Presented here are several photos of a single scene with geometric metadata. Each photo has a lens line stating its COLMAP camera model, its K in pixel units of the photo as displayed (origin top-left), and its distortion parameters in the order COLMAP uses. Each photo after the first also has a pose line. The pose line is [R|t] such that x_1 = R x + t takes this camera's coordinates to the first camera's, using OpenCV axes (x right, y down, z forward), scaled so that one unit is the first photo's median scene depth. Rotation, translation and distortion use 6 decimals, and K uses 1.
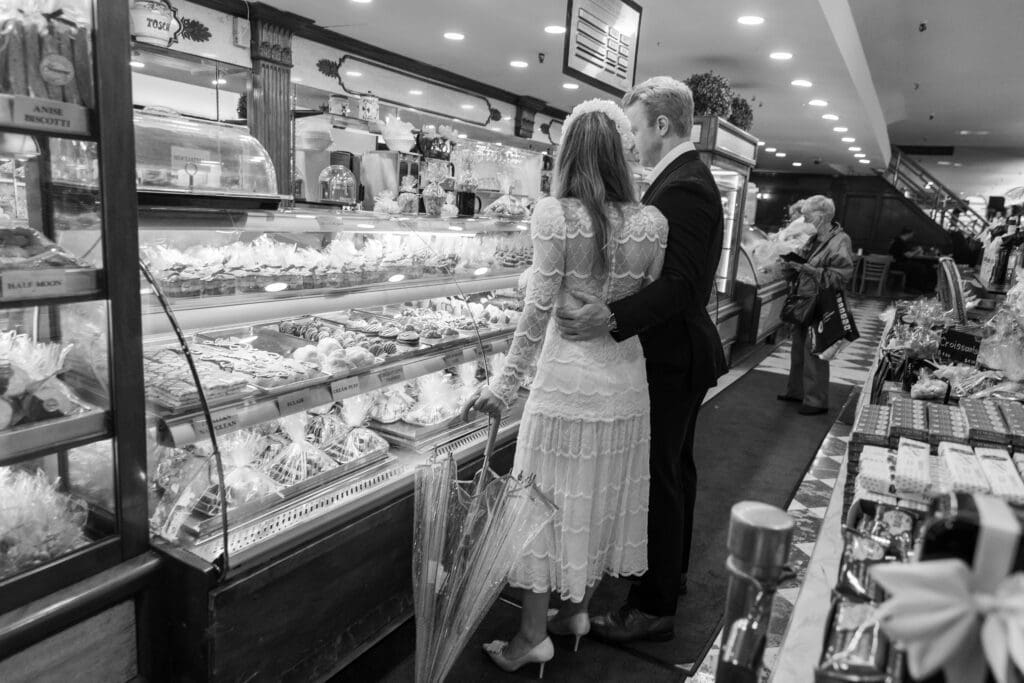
lens RADIAL K [[640.6, 0, 518.5], [0, 640.6, 341.6], [0, 0, 1]] dist [0.003637, -0.000912]
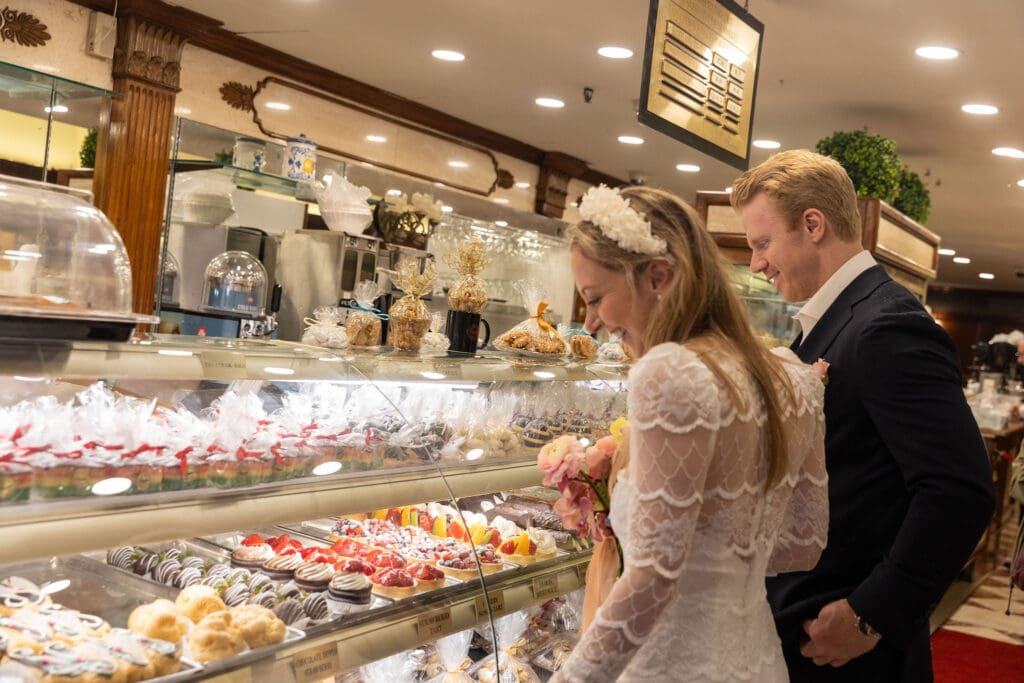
lens RADIAL K [[1021.6, 0, 513.9], [0, 1021.6, 336.7], [0, 0, 1]] dist [-0.012670, 0.004020]
pose [[0.999112, 0.041328, 0.008247, -0.044328], [-0.039167, 0.982843, -0.180236, -0.050126], [-0.015554, 0.179753, 0.983589, 0.113459]]
